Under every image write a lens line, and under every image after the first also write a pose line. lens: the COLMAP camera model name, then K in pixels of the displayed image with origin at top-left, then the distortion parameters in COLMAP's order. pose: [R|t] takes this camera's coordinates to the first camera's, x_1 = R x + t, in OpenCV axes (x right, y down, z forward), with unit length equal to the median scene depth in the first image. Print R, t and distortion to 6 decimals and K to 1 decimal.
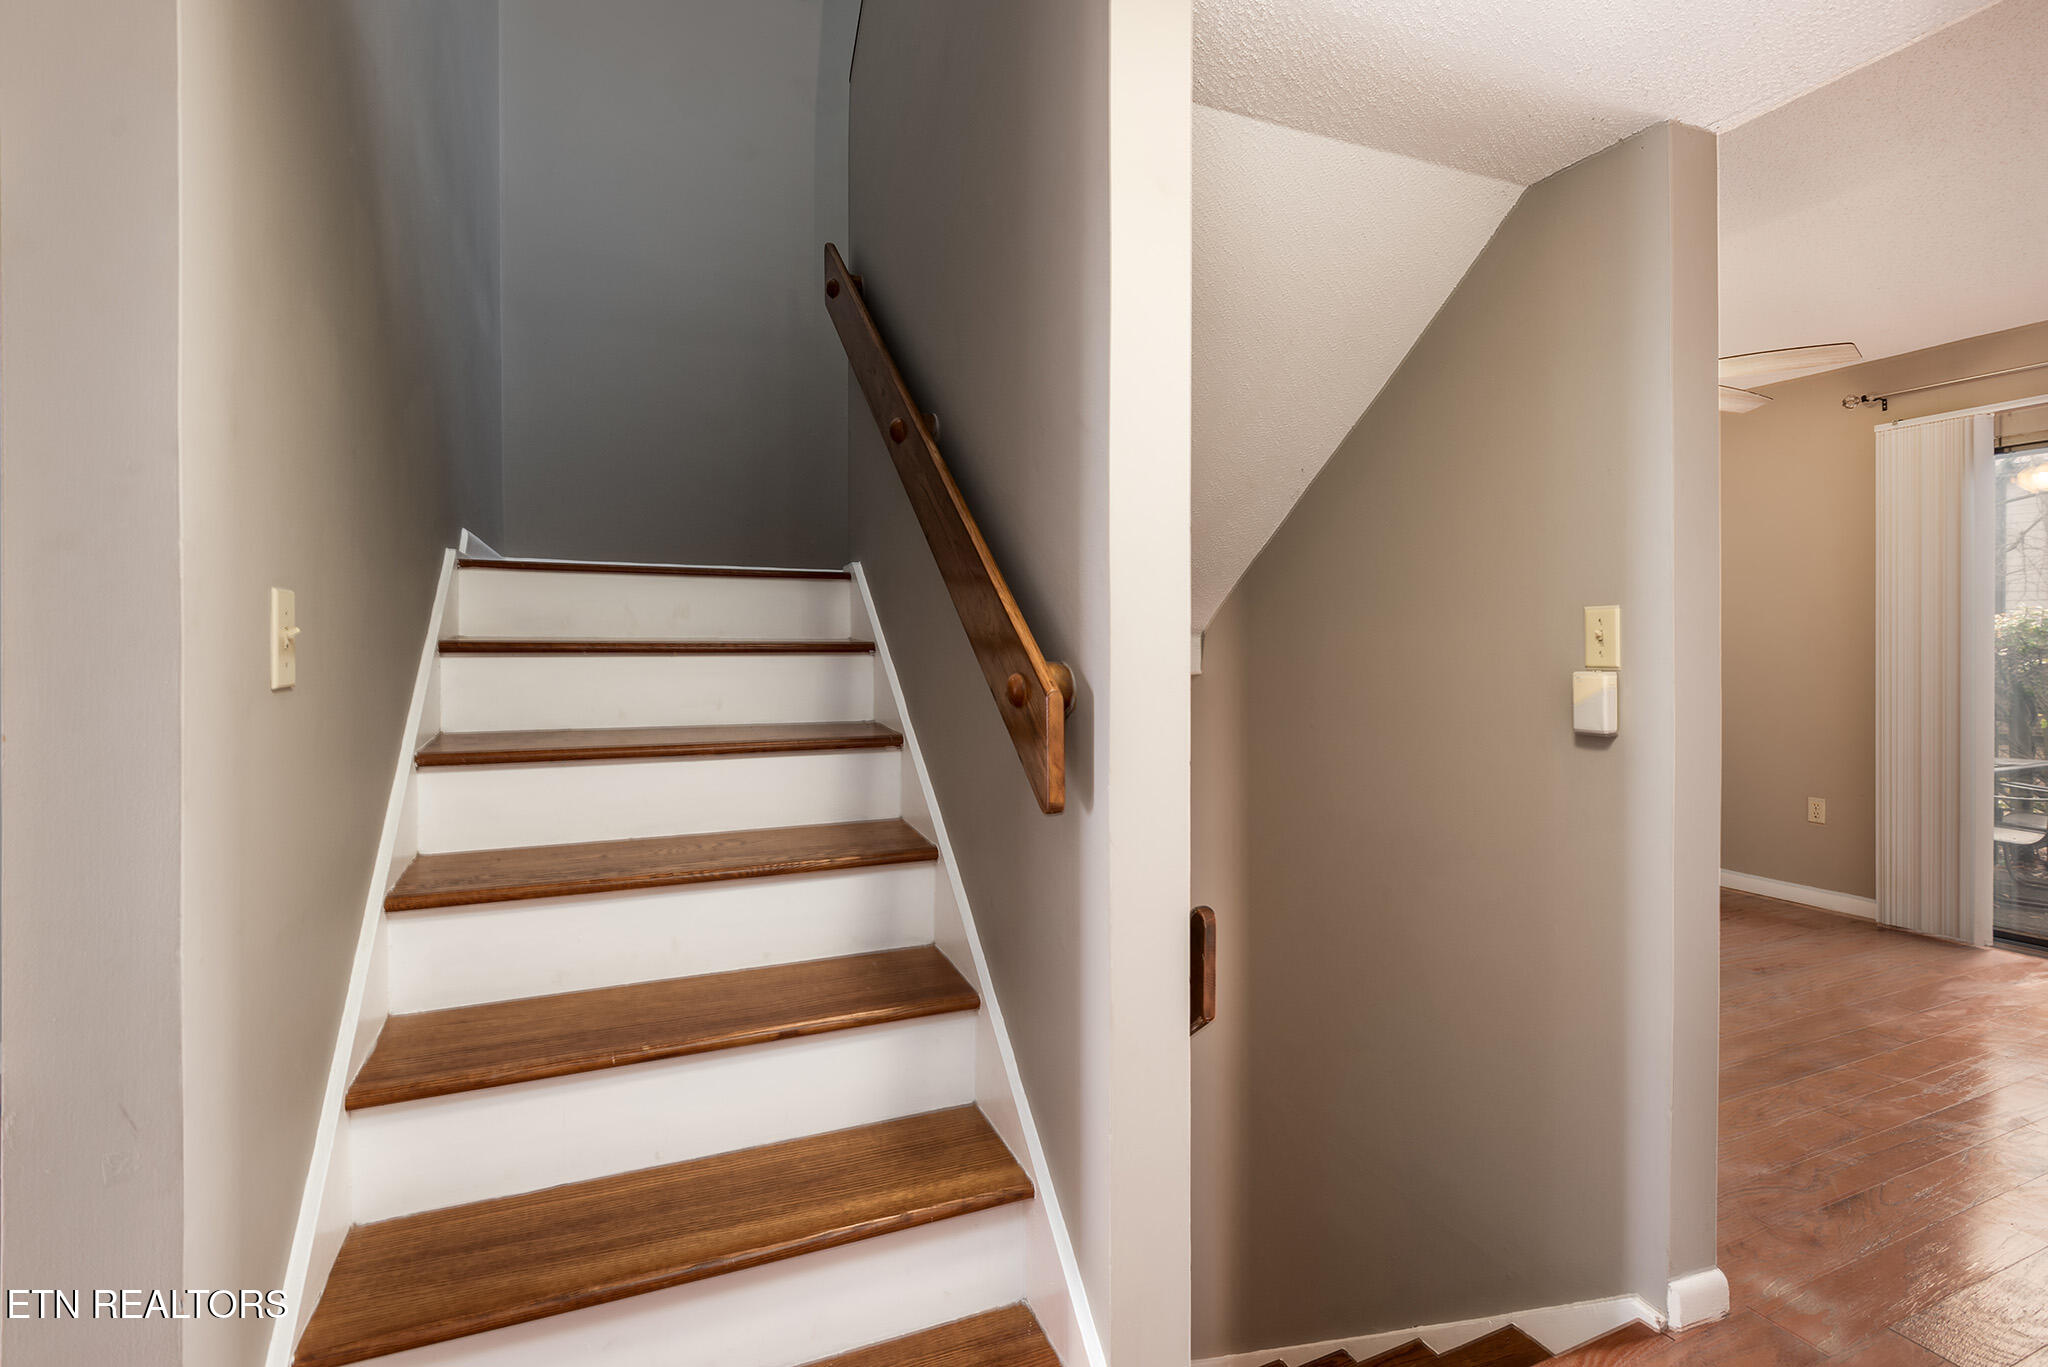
lens RADIAL K [[951.3, 0, 1025.0], [0, 951.3, 663.4], [0, 0, 1]] dist [-0.002504, -0.000476]
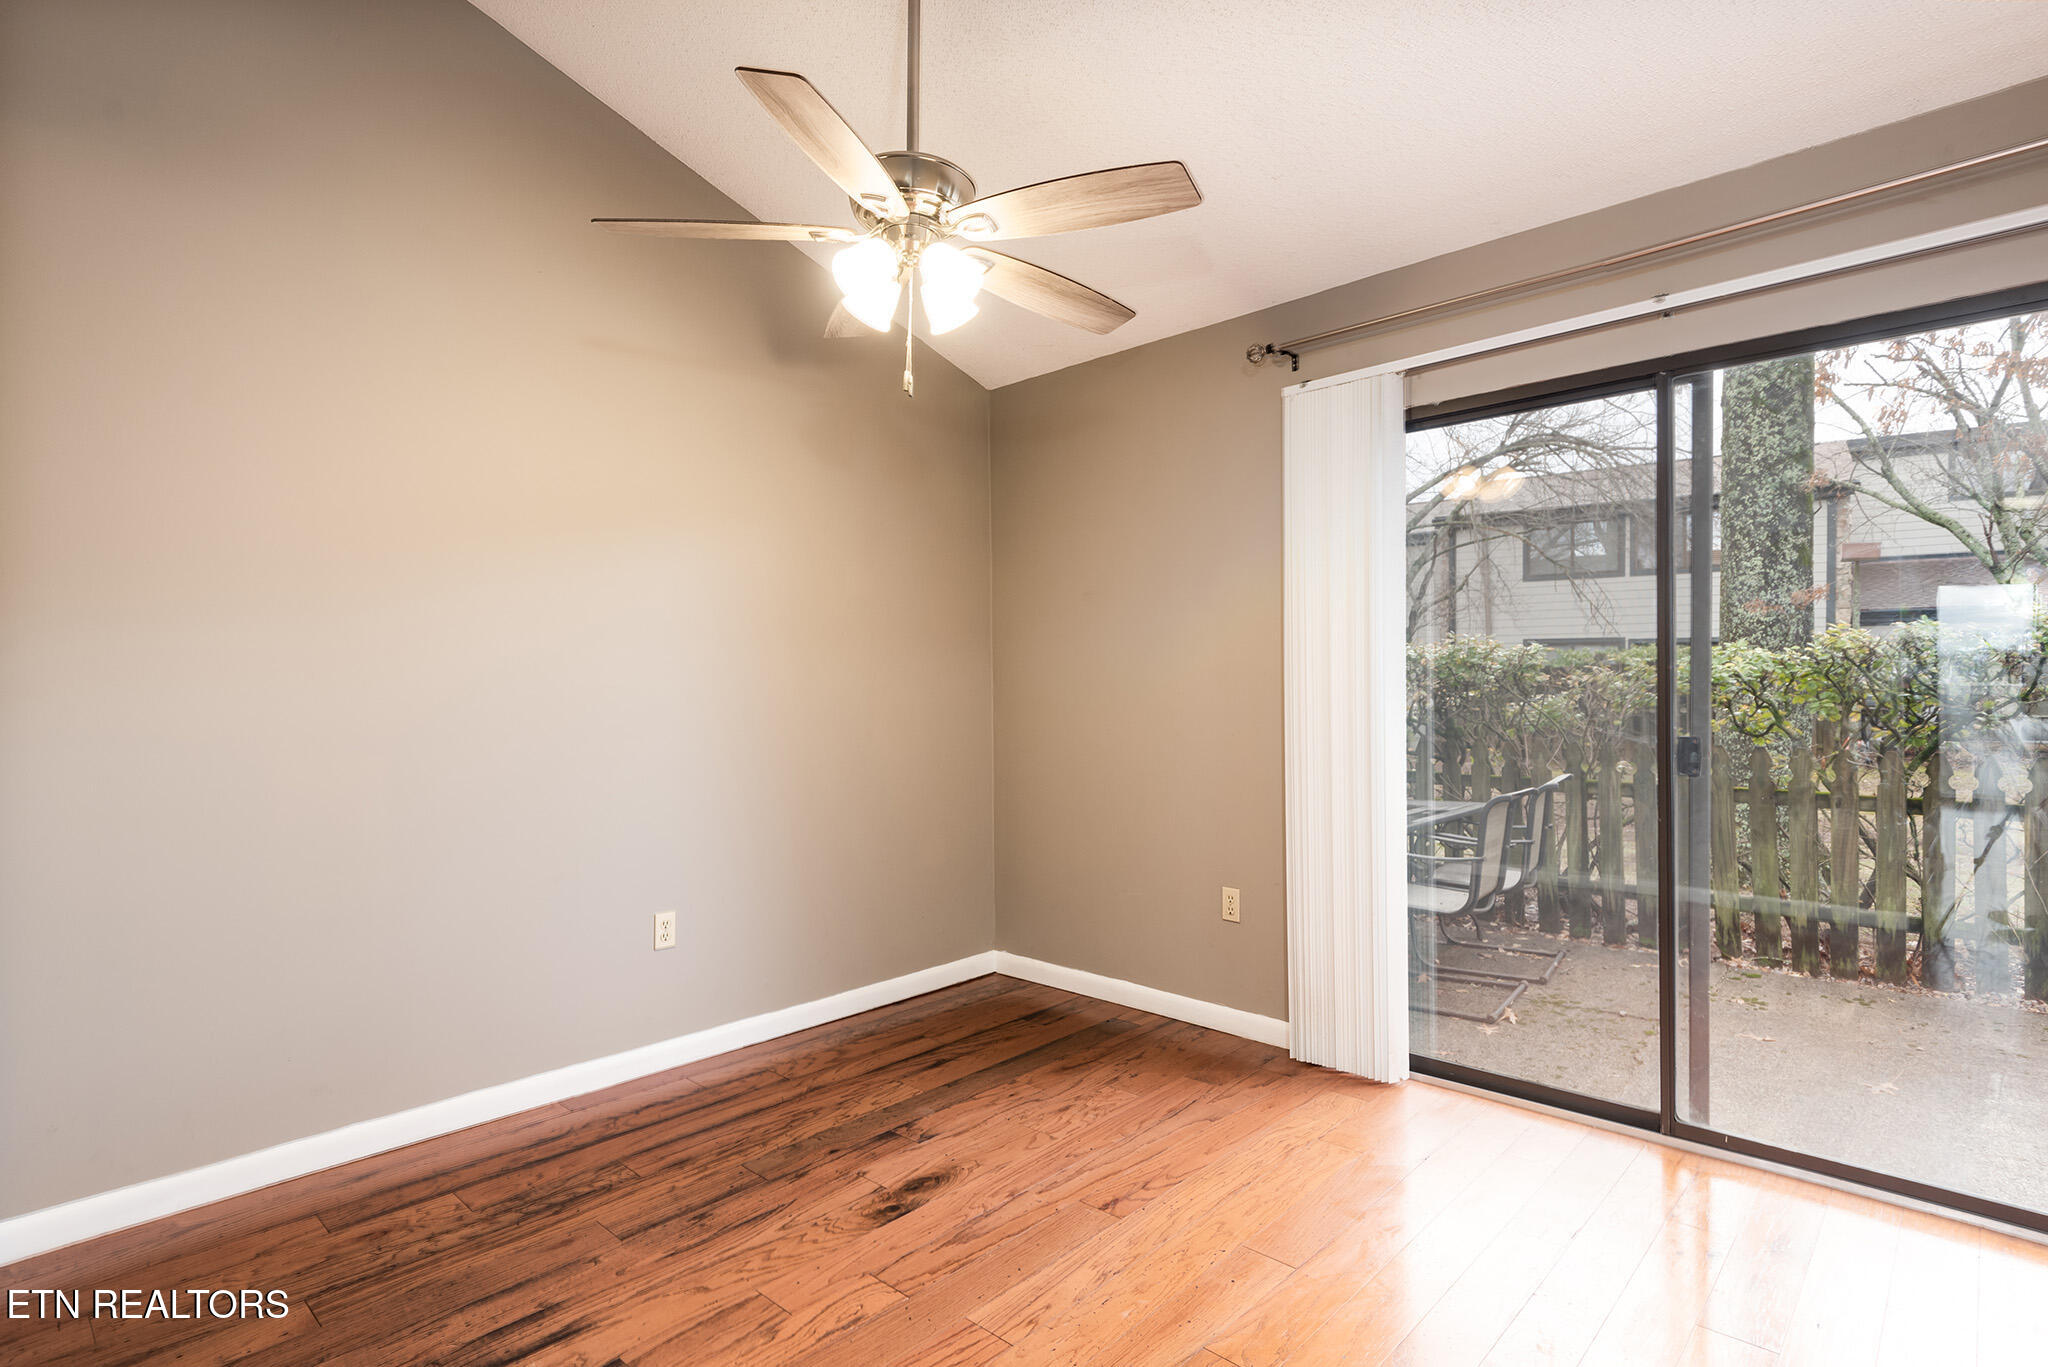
lens RADIAL K [[1021.9, 0, 1027.0], [0, 1021.9, 682.5], [0, 0, 1]] dist [0.012879, -0.001878]
pose [[0.920900, -0.006742, 0.389740, 0.392710], [0.011127, 0.999898, -0.008994, -0.012852], [-0.389639, 0.012620, 0.920881, 0.337094]]
